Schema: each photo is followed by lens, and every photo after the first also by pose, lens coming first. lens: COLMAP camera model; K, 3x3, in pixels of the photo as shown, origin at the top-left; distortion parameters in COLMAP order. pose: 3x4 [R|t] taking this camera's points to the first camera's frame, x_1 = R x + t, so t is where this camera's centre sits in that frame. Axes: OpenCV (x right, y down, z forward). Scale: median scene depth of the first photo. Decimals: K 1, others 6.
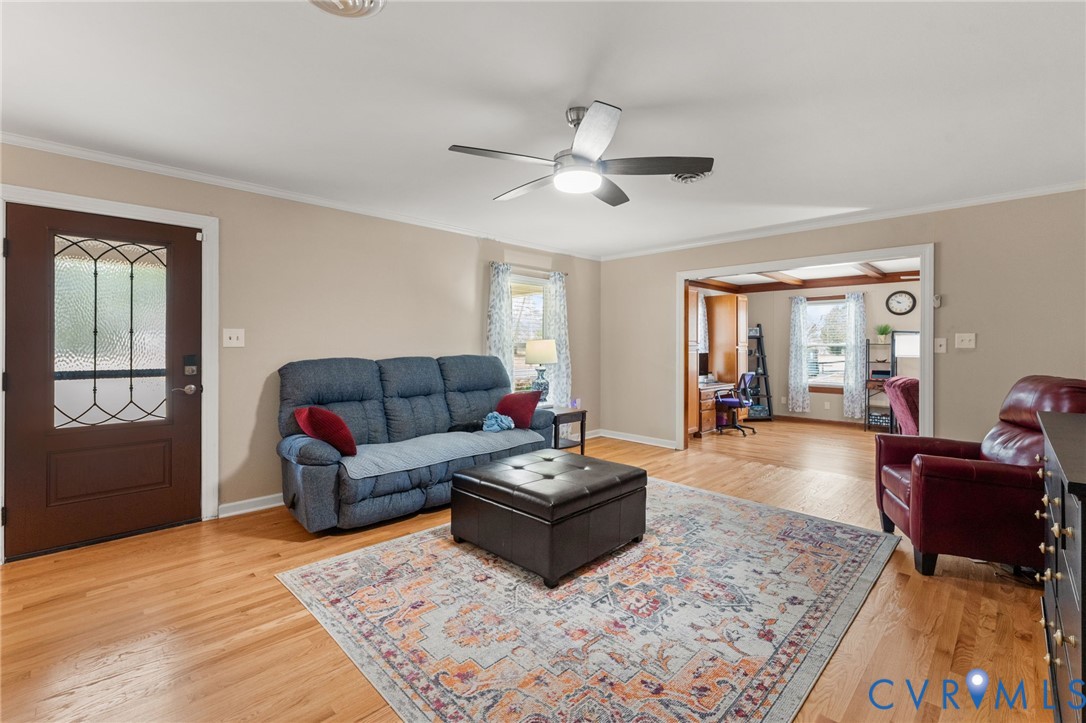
lens RADIAL K [[468.1, 0, 537.1], [0, 468.1, 350.7], [0, 0, 1]] dist [-0.000623, -0.000366]
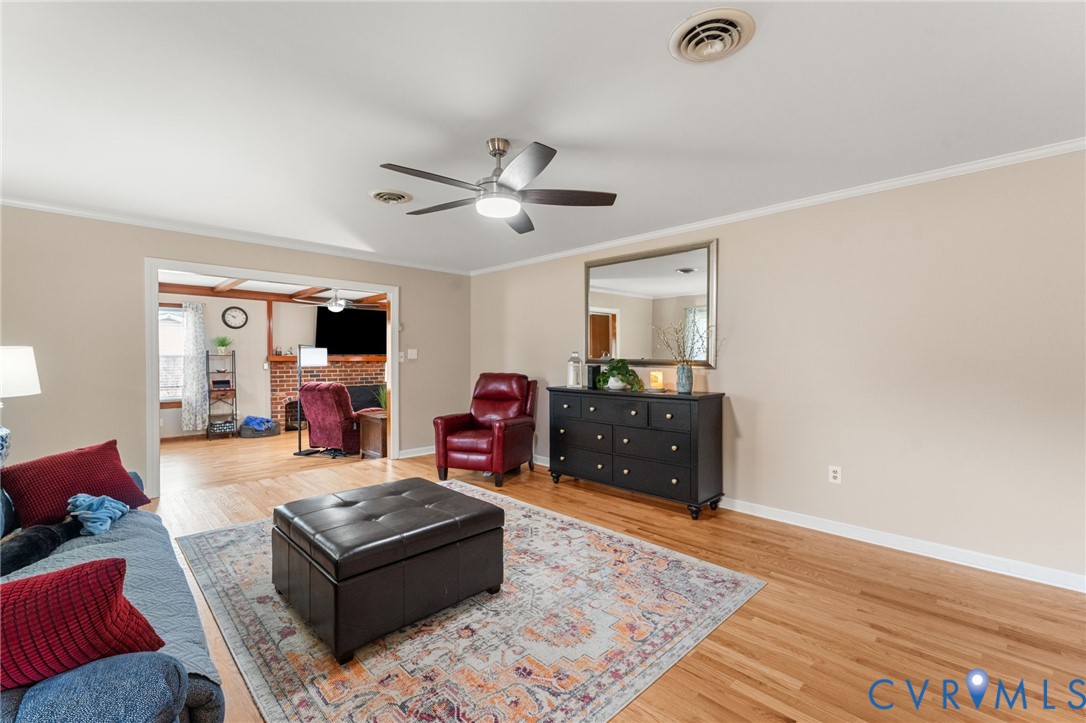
lens RADIAL K [[468.1, 0, 540.3], [0, 468.1, 361.4], [0, 0, 1]] dist [-0.000623, -0.000366]
pose [[0.006999, -0.010493, 0.999920, -0.973090], [0.009635, 0.999899, 0.010425, -0.013762], [-0.999929, 0.009561, 0.007100, 0.865523]]
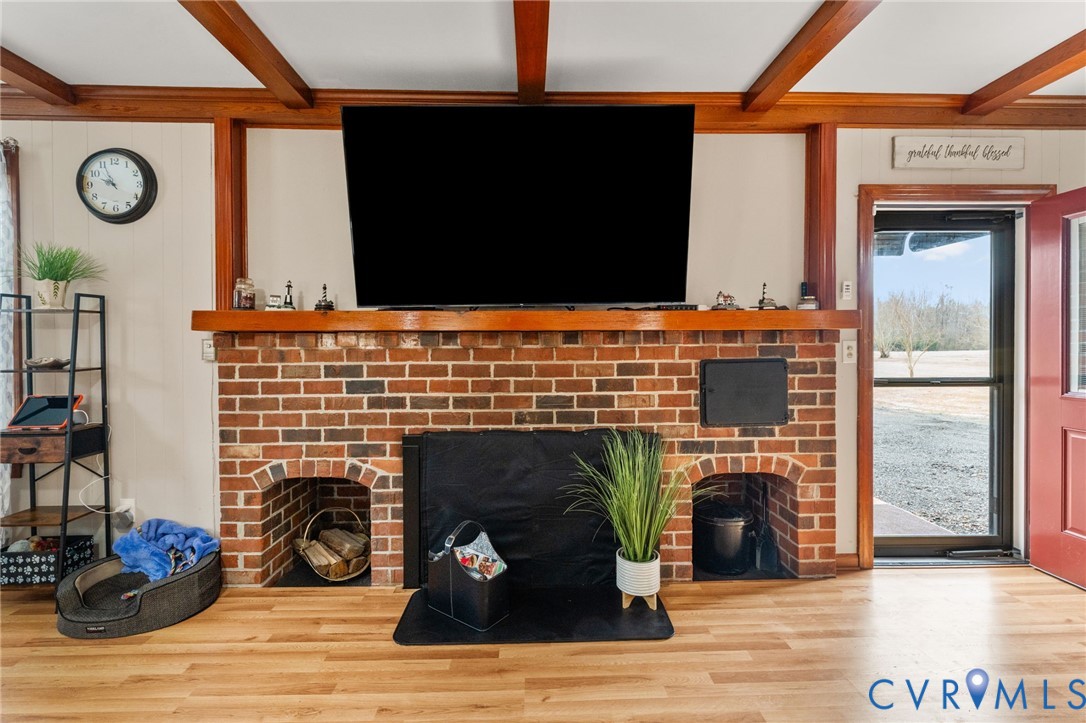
lens RADIAL K [[468.1, 0, 544.4], [0, 468.1, 353.6], [0, 0, 1]] dist [-0.000623, -0.000366]
pose [[0.673159, -0.013672, 0.739371, 2.280565], [0.011510, 0.999902, 0.008010, 0.048524], [-0.739408, 0.003118, 0.673250, 1.744765]]
